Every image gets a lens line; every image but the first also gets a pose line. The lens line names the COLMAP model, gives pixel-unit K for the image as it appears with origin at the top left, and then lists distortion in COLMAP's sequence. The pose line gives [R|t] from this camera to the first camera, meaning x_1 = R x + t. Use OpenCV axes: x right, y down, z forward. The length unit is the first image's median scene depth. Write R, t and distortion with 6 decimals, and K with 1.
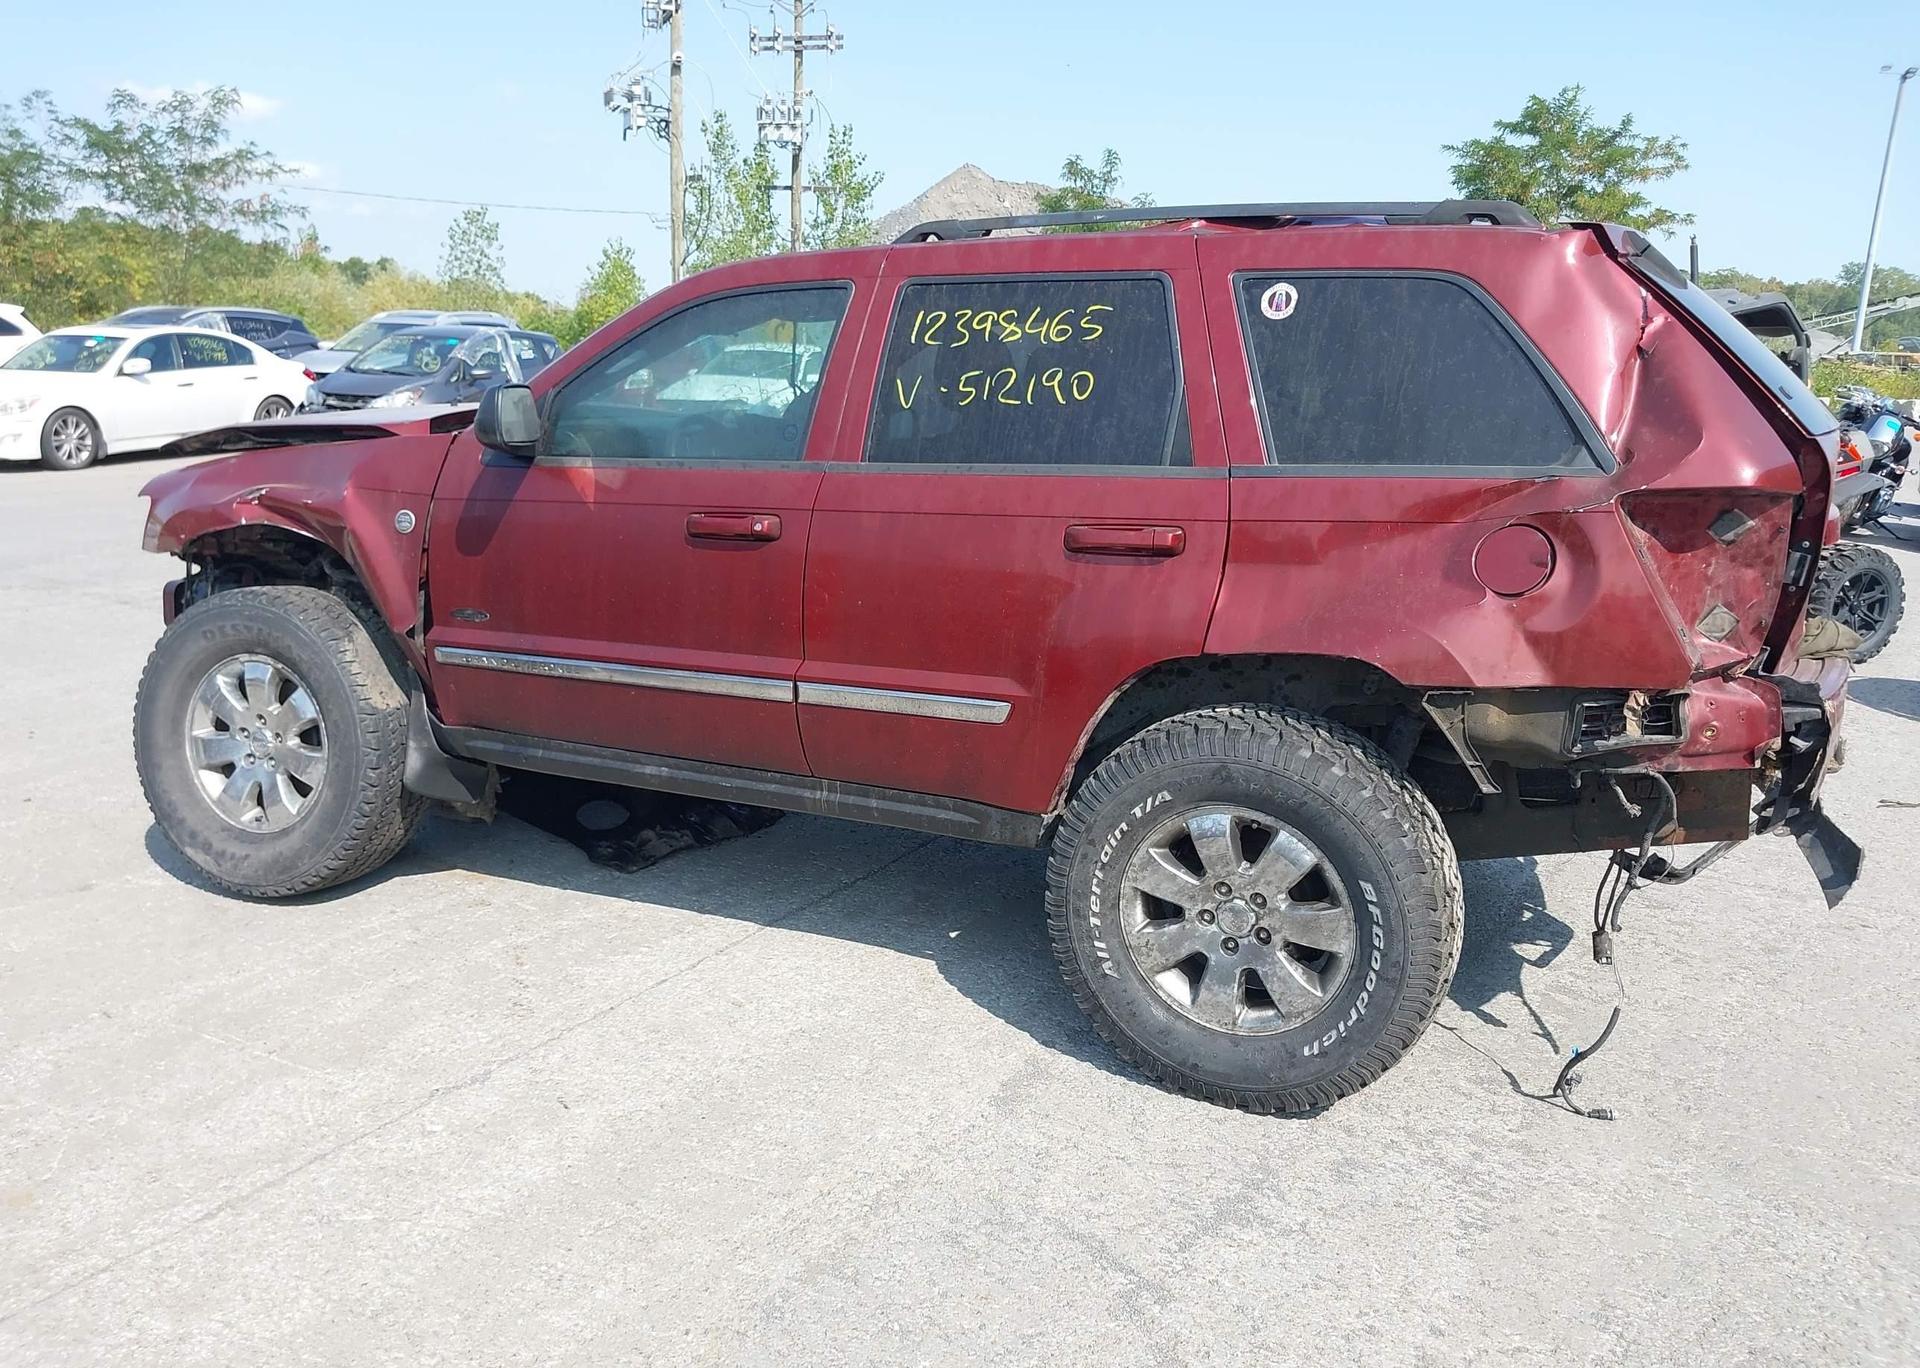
lens RADIAL K [[1522.1, 0, 957.1], [0, 1522.1, 691.2], [0, 0, 1]] dist [0.045891, -0.061190]
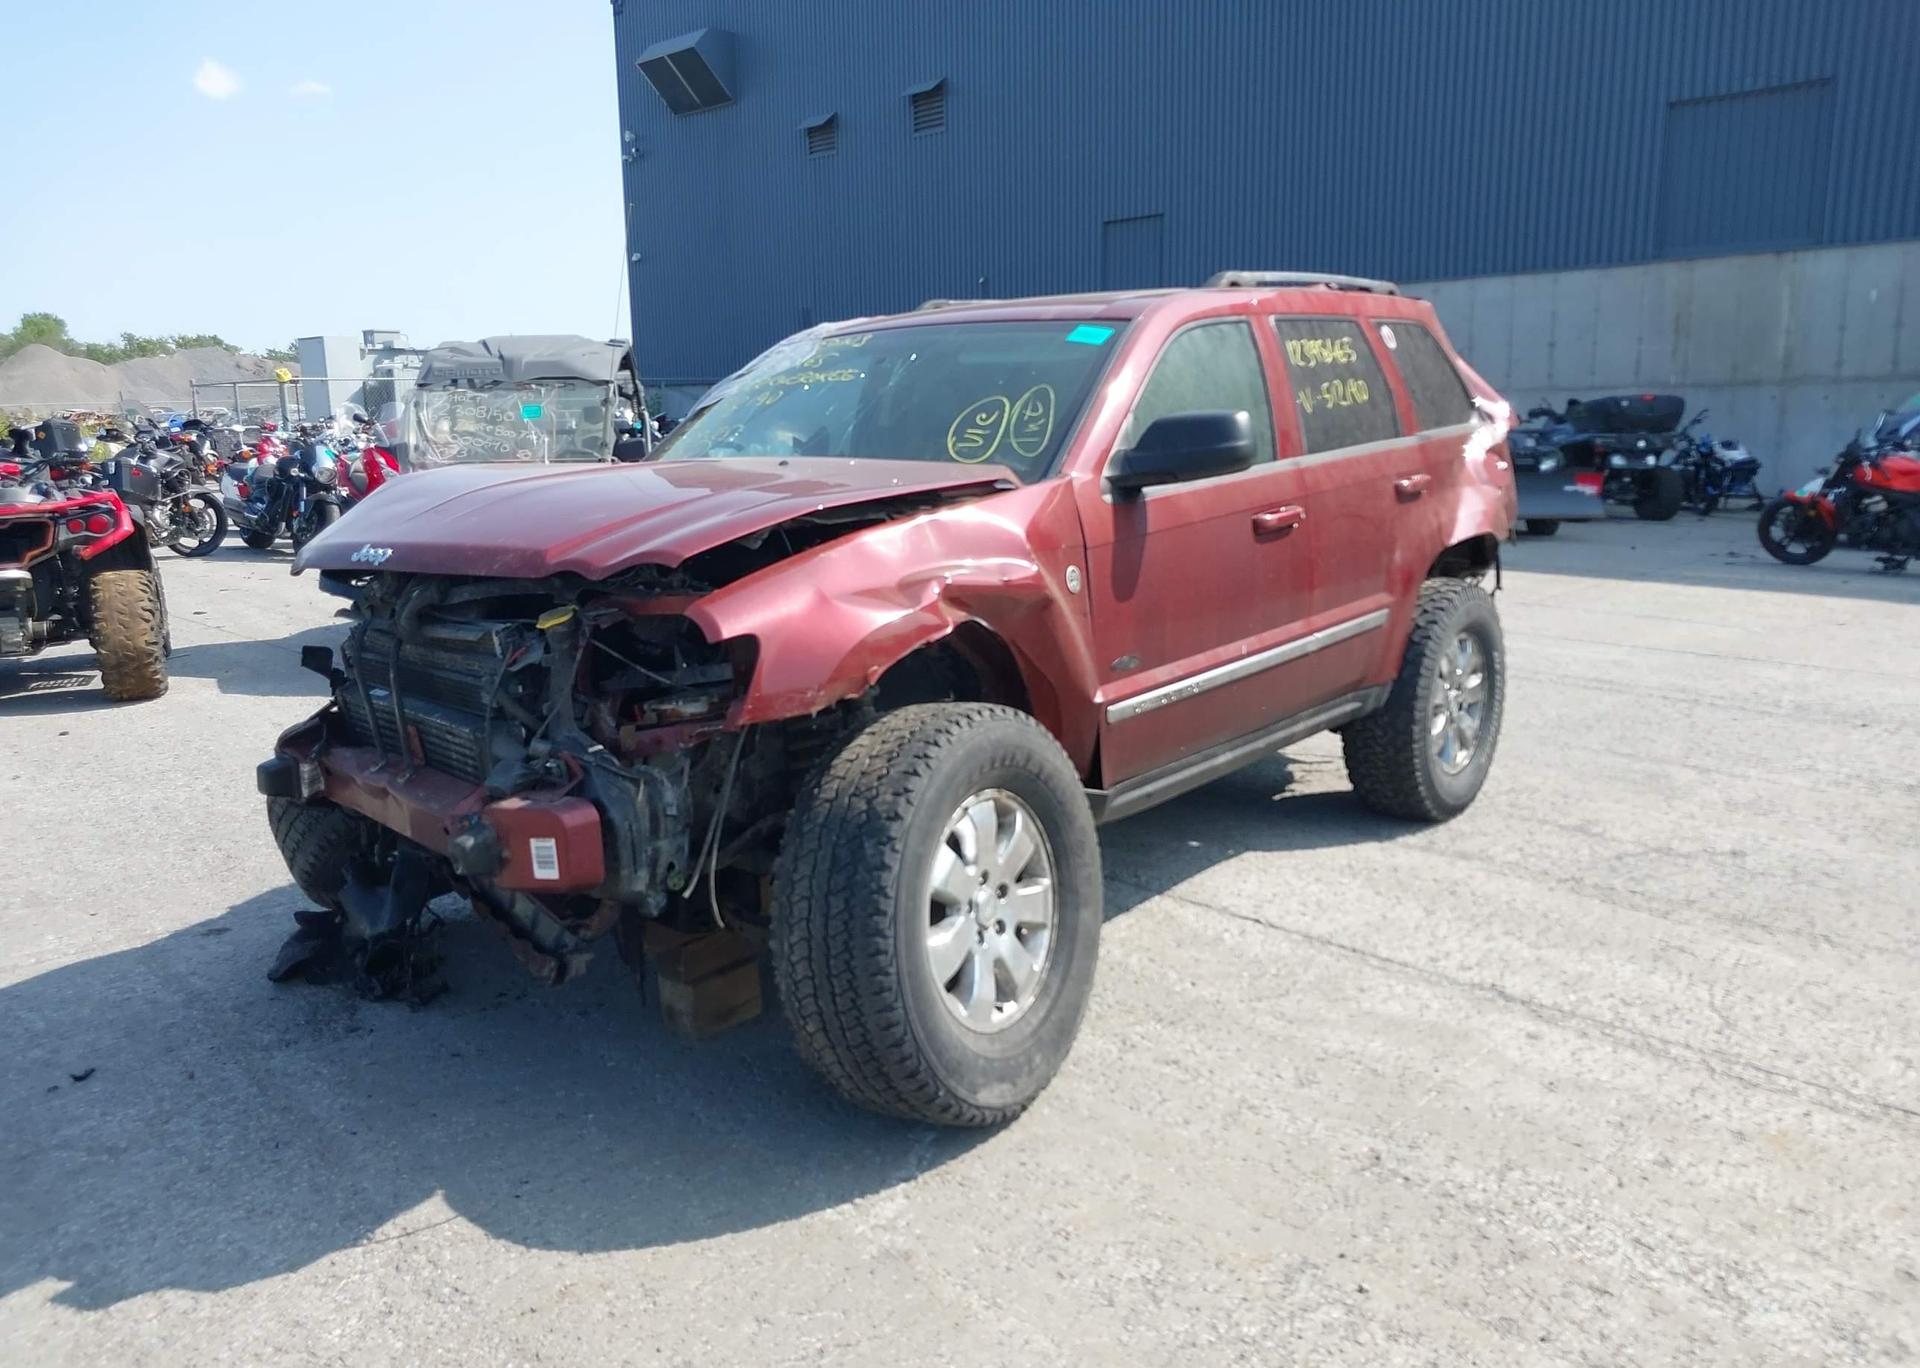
lens RADIAL K [[1522.1, 0, 957.1], [0, 1522.1, 691.2], [0, 0, 1]] dist [0.045891, -0.061190]
pose [[0.202093, -0.202172, 0.958272, -1.448505], [0.232059, 0.960482, 0.153698, -0.232615], [-0.951476, 0.191314, 0.241022, 1.048995]]
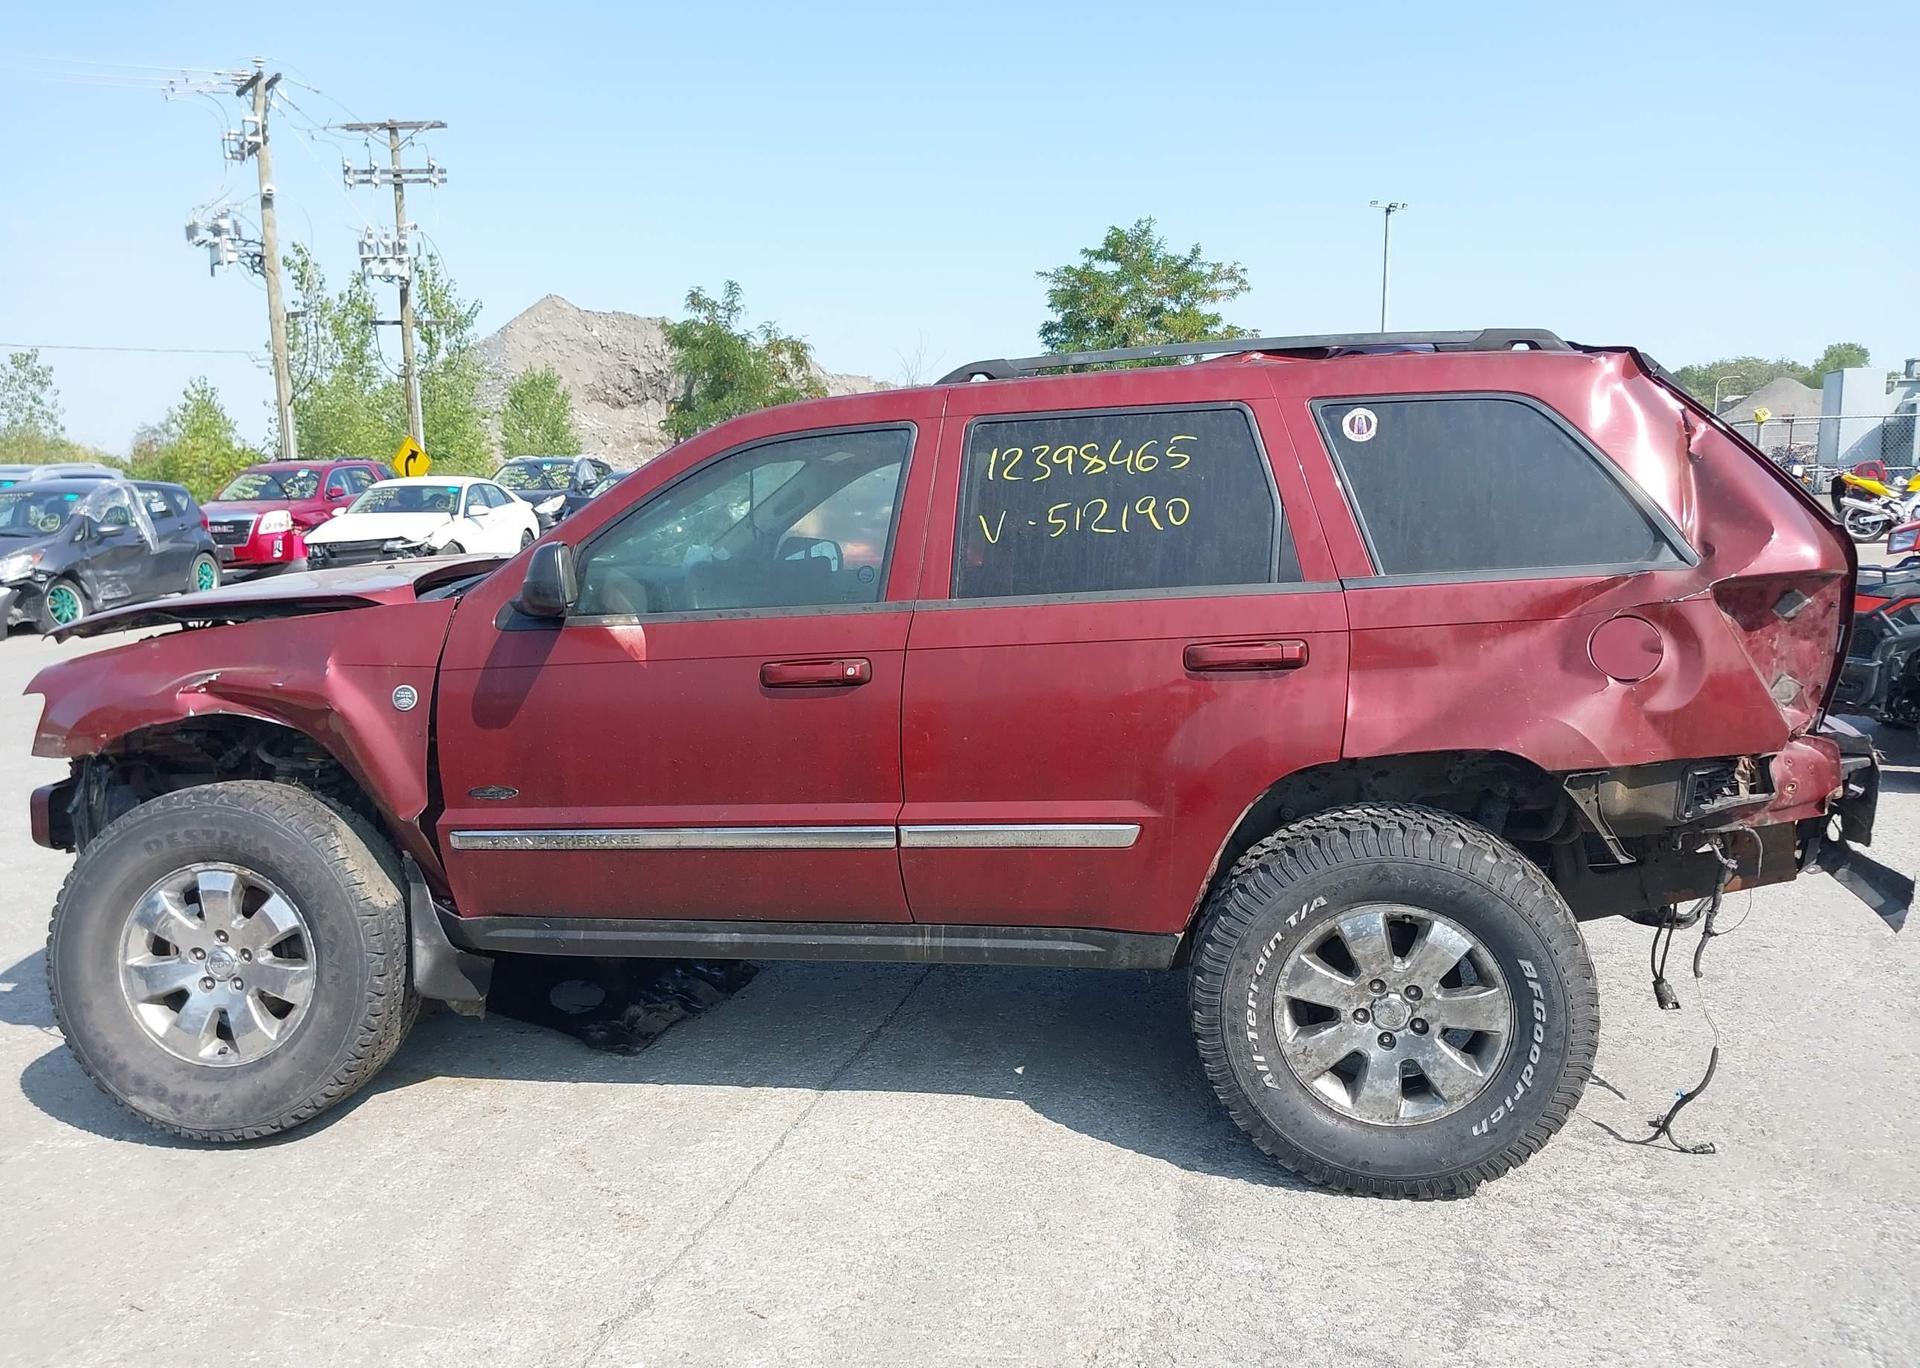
lens RADIAL K [[1522.1, 0, 957.1], [0, 1522.1, 691.2], [0, 0, 1]] dist [0.045891, -0.061190]
pose [[0.964935, -0.081488, 0.249520, -0.323371], [0.100224, 0.992949, -0.063307, -0.029045], [-0.242602, 0.086095, 0.966298, 0.049369]]
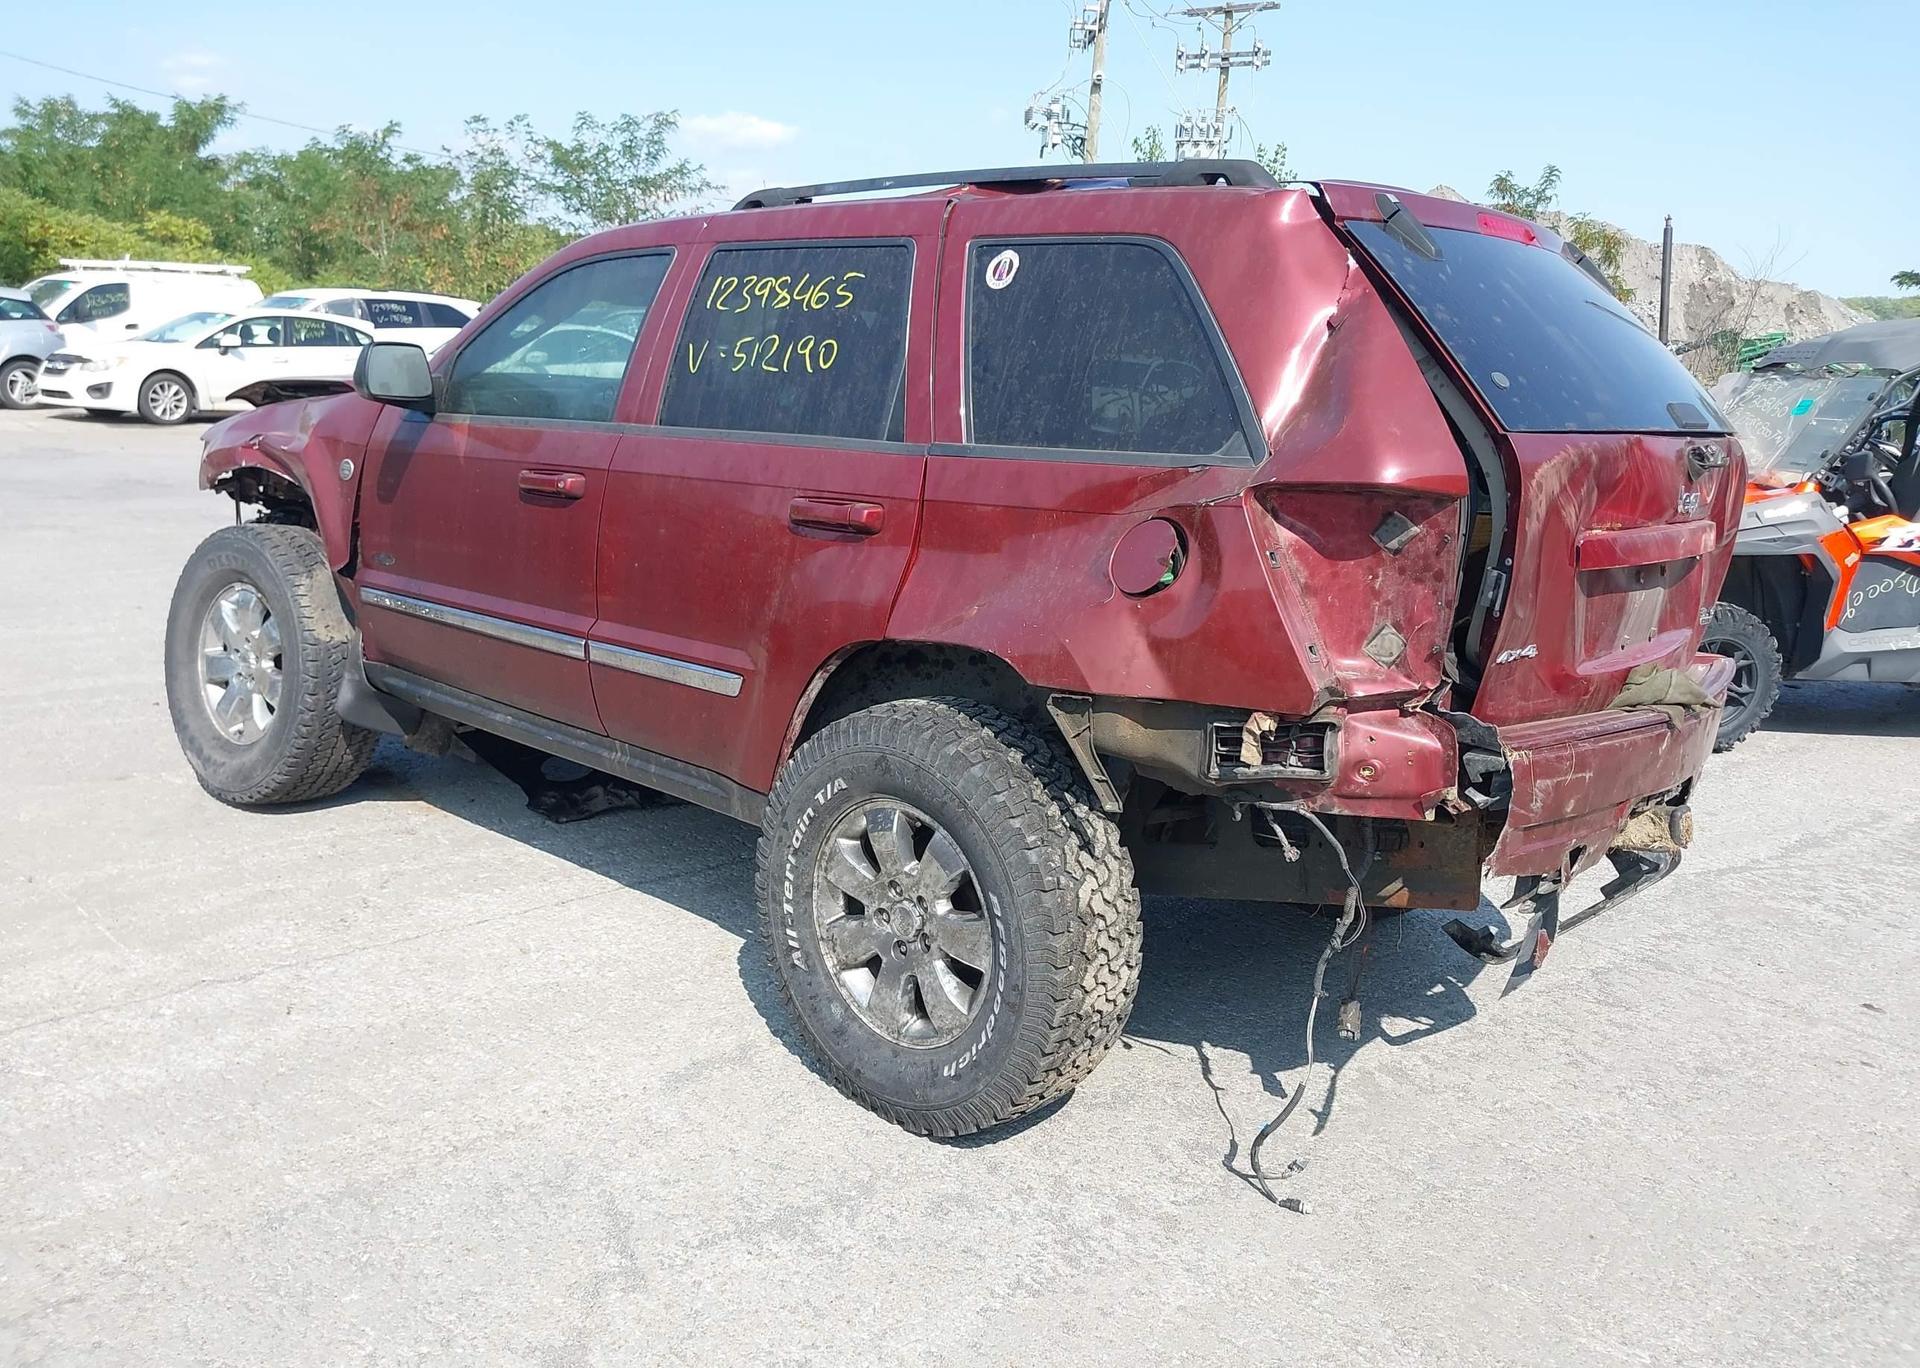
lens RADIAL K [[1522.1, 0, 957.1], [0, 1522.1, 691.2], [0, 0, 1]] dist [0.045891, -0.061190]
pose [[0.956855, 0.094173, -0.274880, 0.438413], [-0.097813, 0.995205, 0.000467, 0.003495], [0.273606, 0.026440, 0.961478, 0.097278]]
